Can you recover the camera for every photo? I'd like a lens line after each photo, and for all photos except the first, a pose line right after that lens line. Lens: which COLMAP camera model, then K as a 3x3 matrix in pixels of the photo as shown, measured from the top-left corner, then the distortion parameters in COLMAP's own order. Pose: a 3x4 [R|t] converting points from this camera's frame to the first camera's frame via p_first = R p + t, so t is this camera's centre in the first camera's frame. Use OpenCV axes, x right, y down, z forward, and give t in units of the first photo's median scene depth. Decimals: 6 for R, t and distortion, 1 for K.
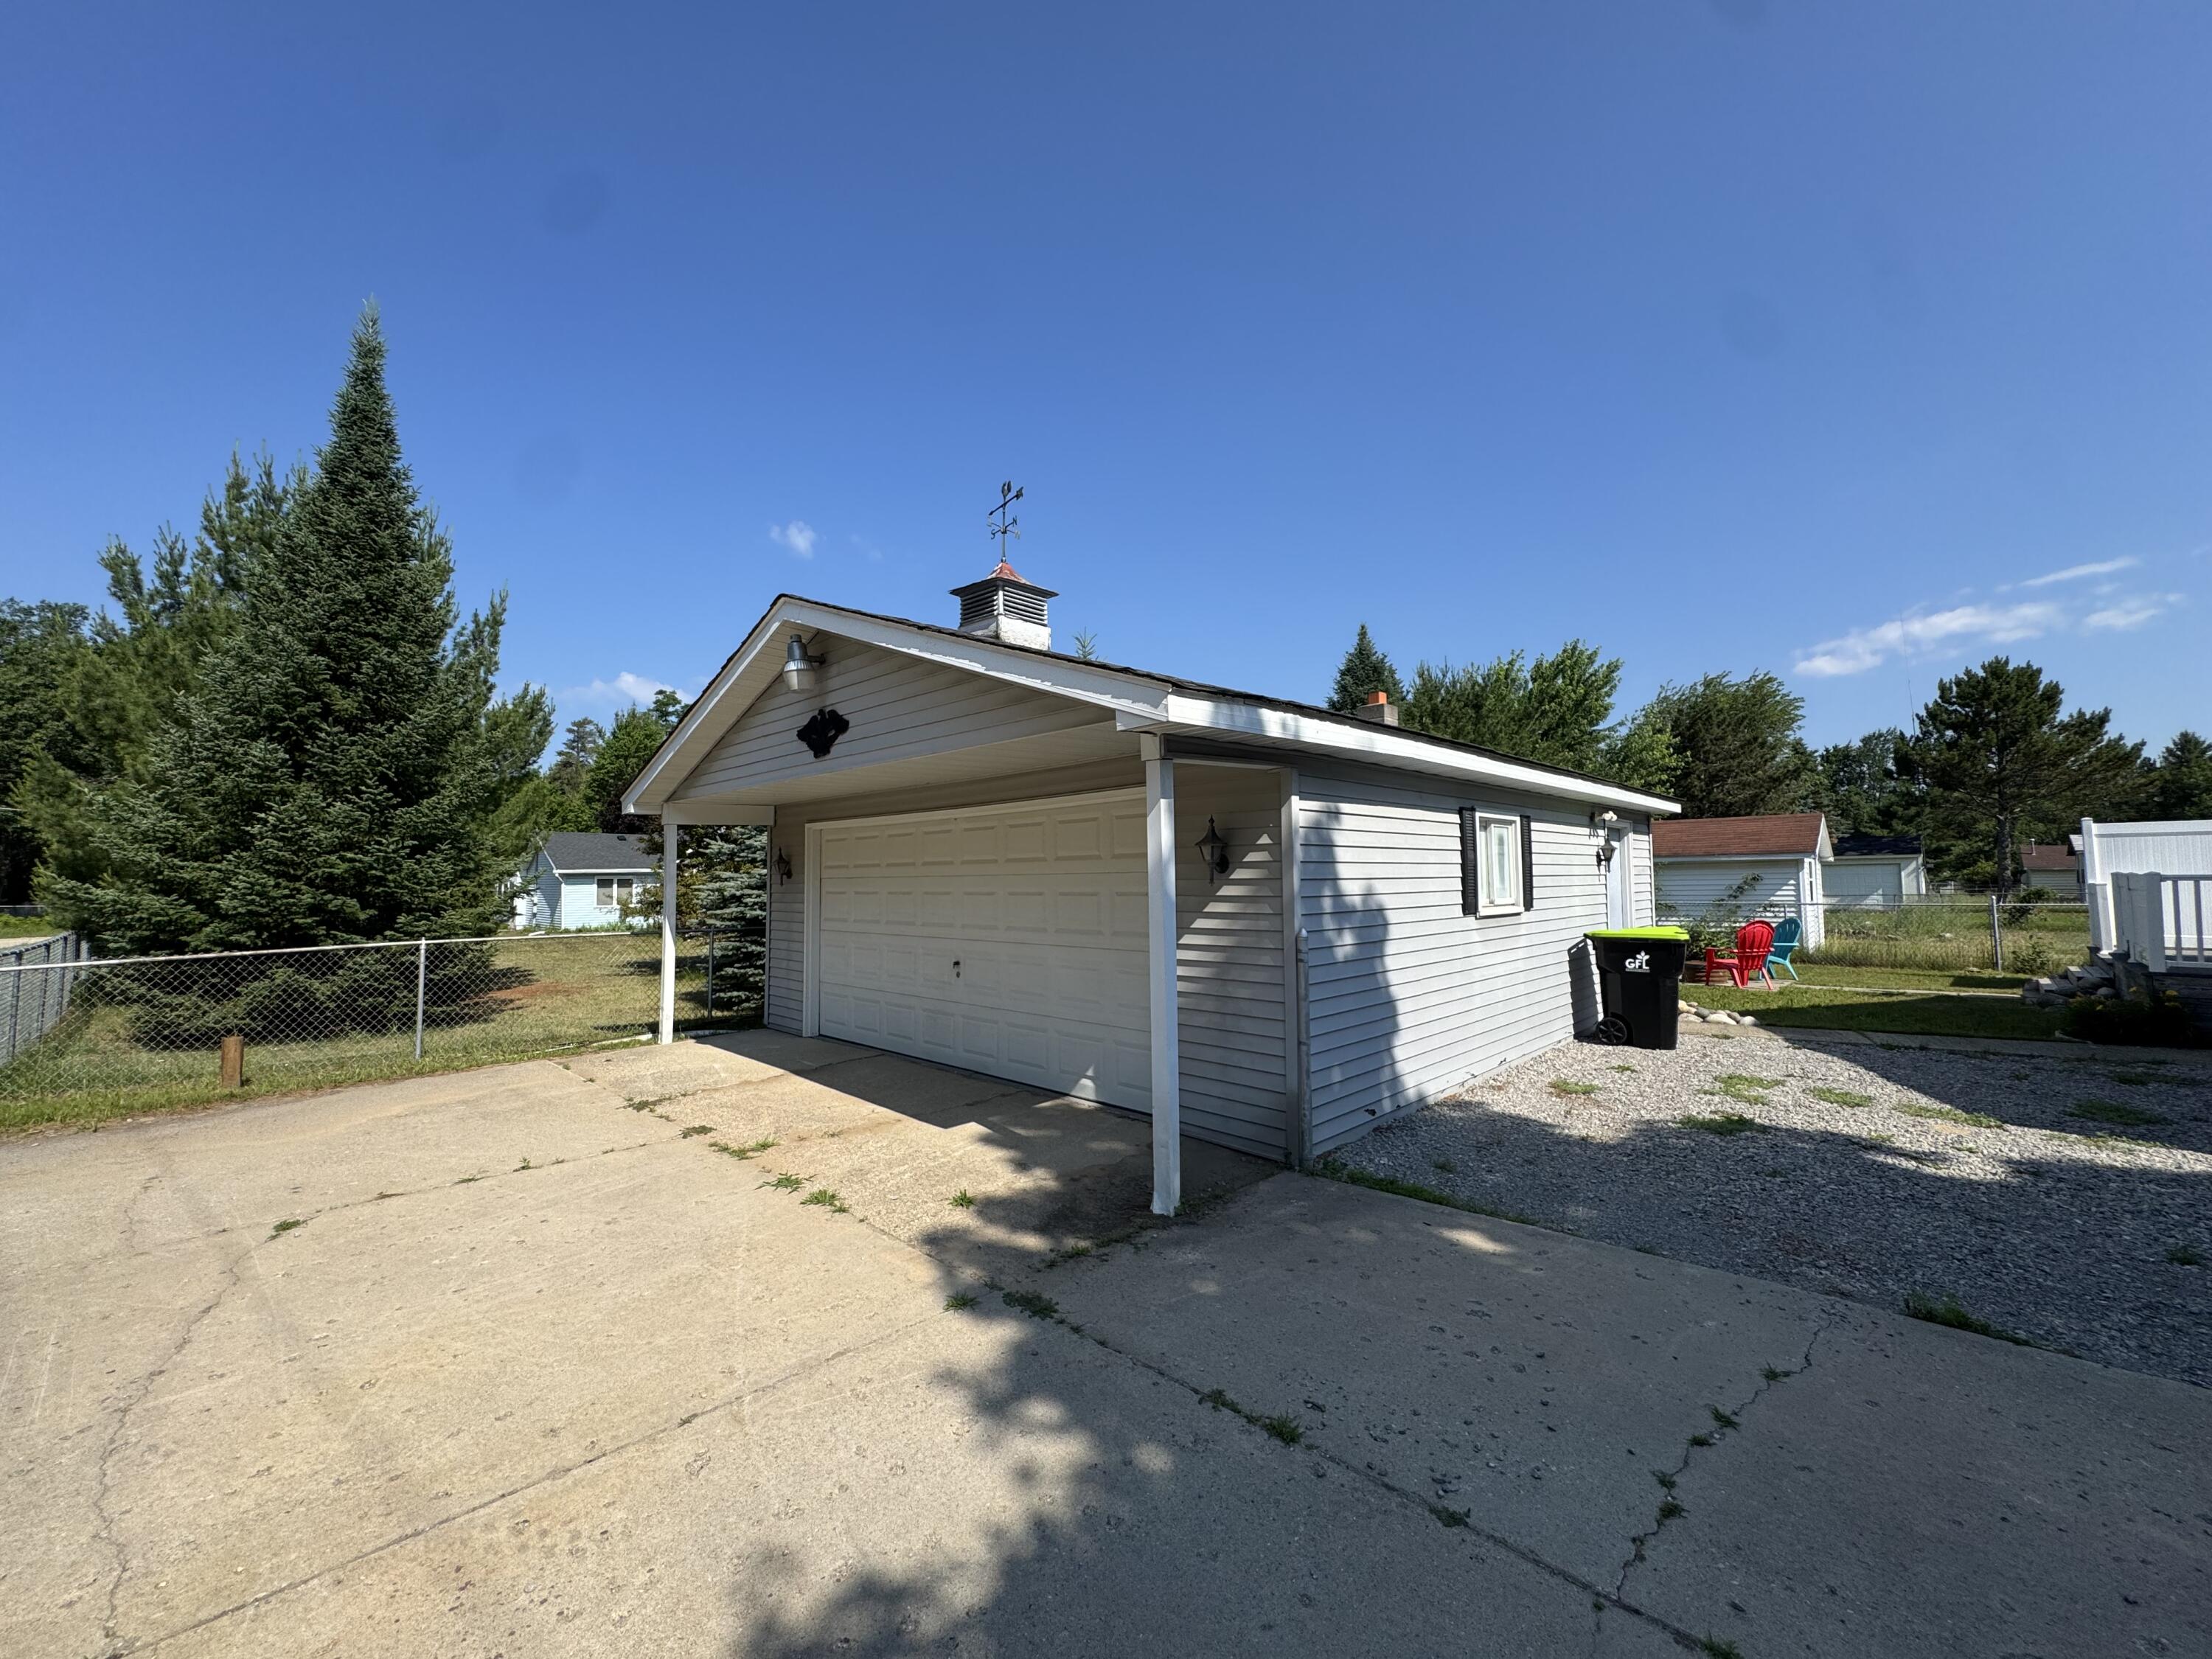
lens RADIAL K [[884.1, 0, 1106.0], [0, 884.1, 829.5], [0, 0, 1]] dist [-0.002824, -0.000136]
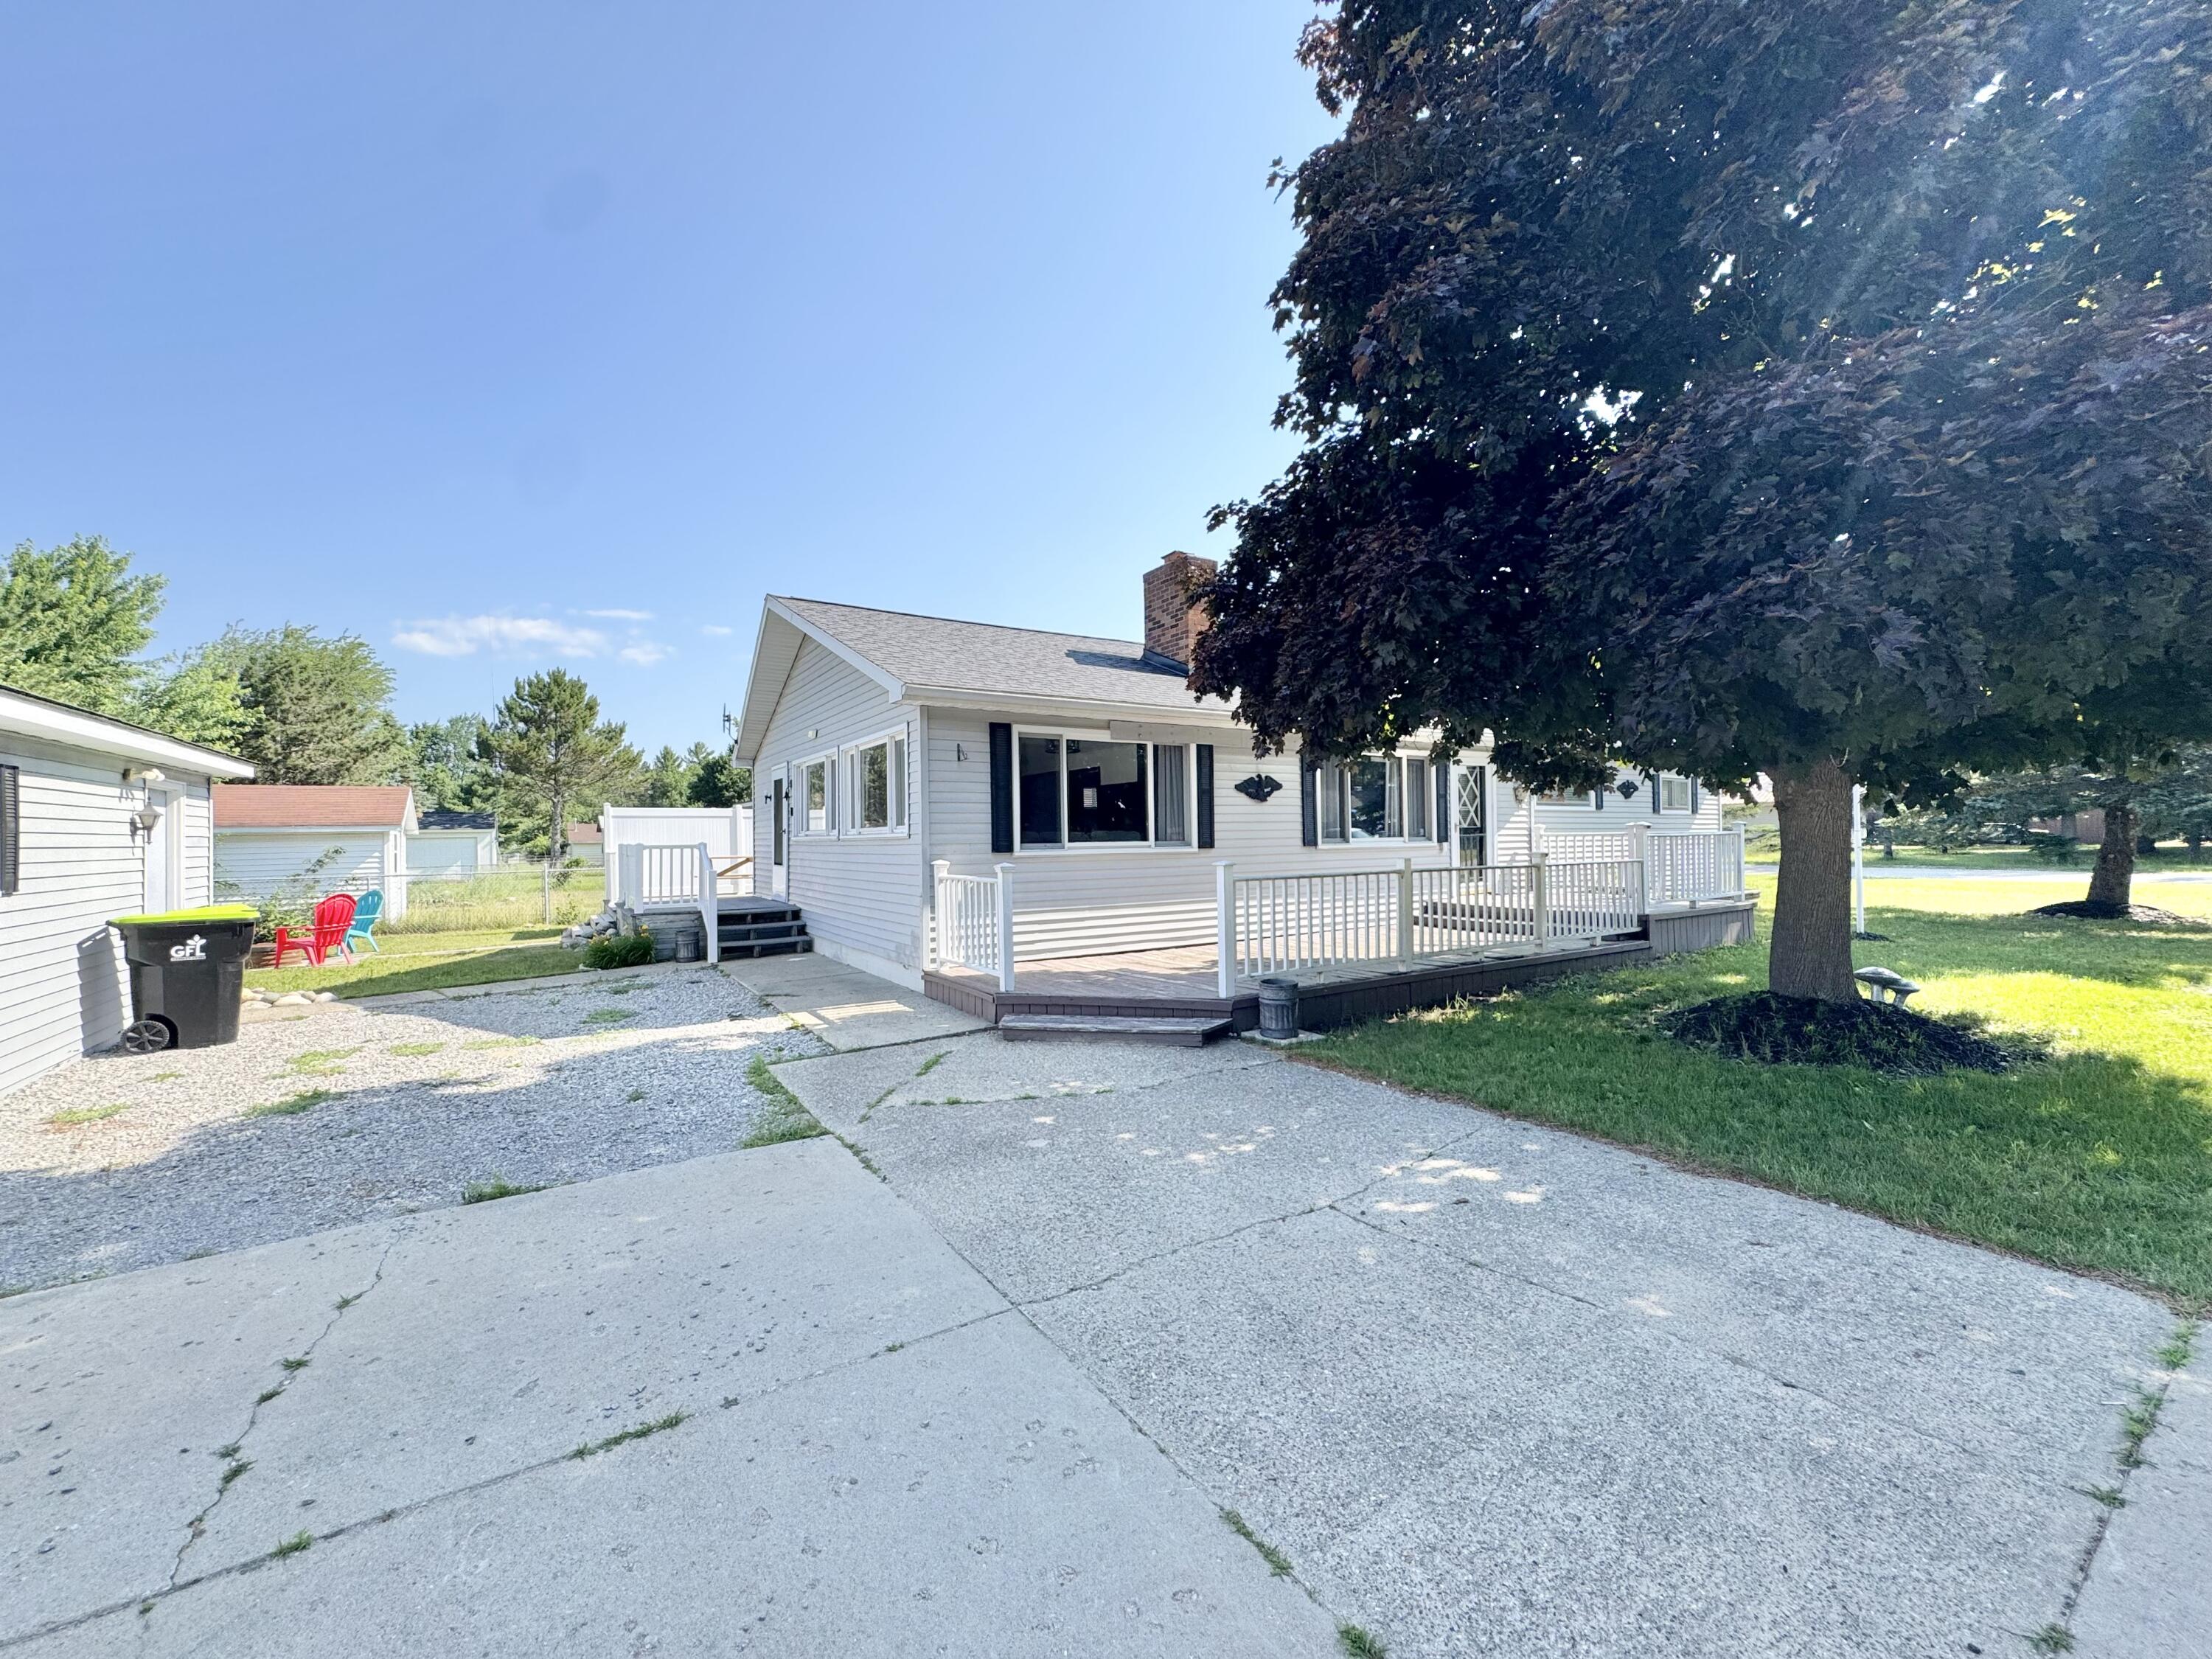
lens RADIAL K [[884.1, 0, 1106.0], [0, 884.1, 829.5], [0, 0, 1]] dist [-0.002824, -0.000136]
pose [[0.217559, 0.014688, 0.975937, -0.032116], [-0.043628, 0.999034, -0.005310, 0.001126], [-0.975072, -0.041423, 0.217989, -0.037587]]
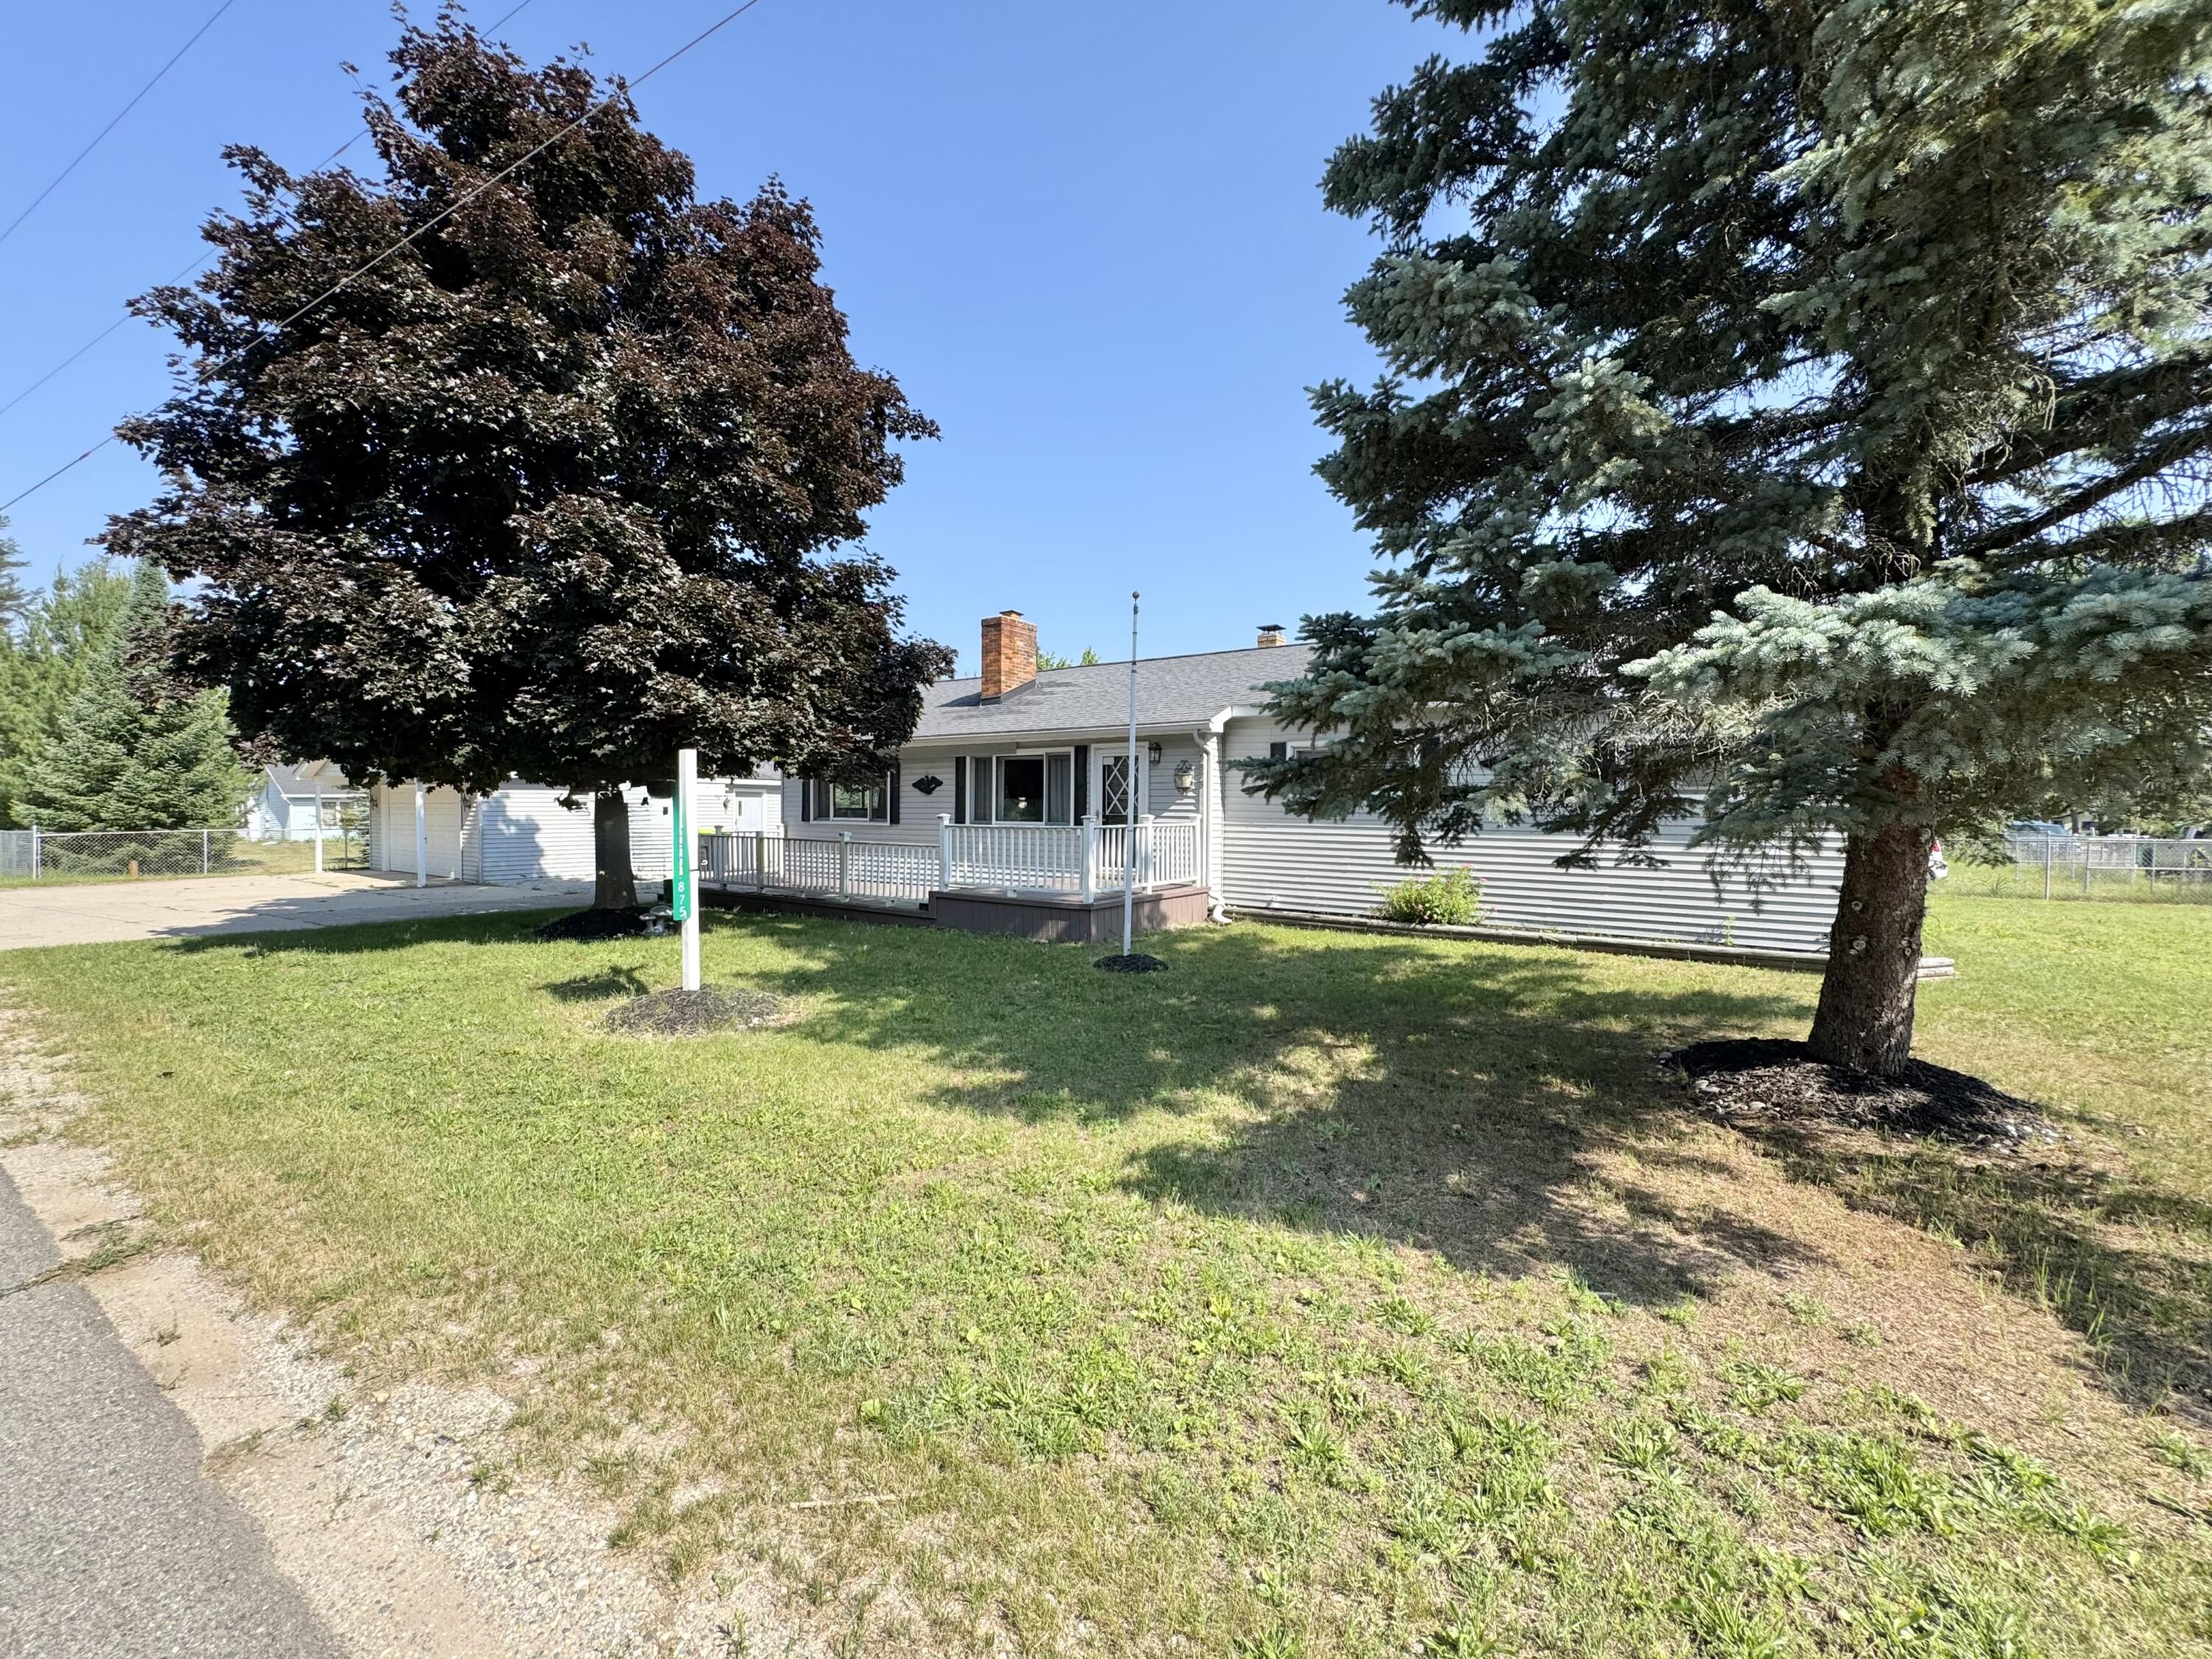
lens RADIAL K [[887.3, 0, 1111.5], [0, 887.3, 823.6], [0, 0, 1]] dist [-0.000570, -0.000392]
pose [[0.983991, 0.010152, 0.177930, 1.240755], [-0.023863, 0.996891, 0.075086, -0.136887], [-0.176614, -0.078130, 0.981174, -1.818976]]
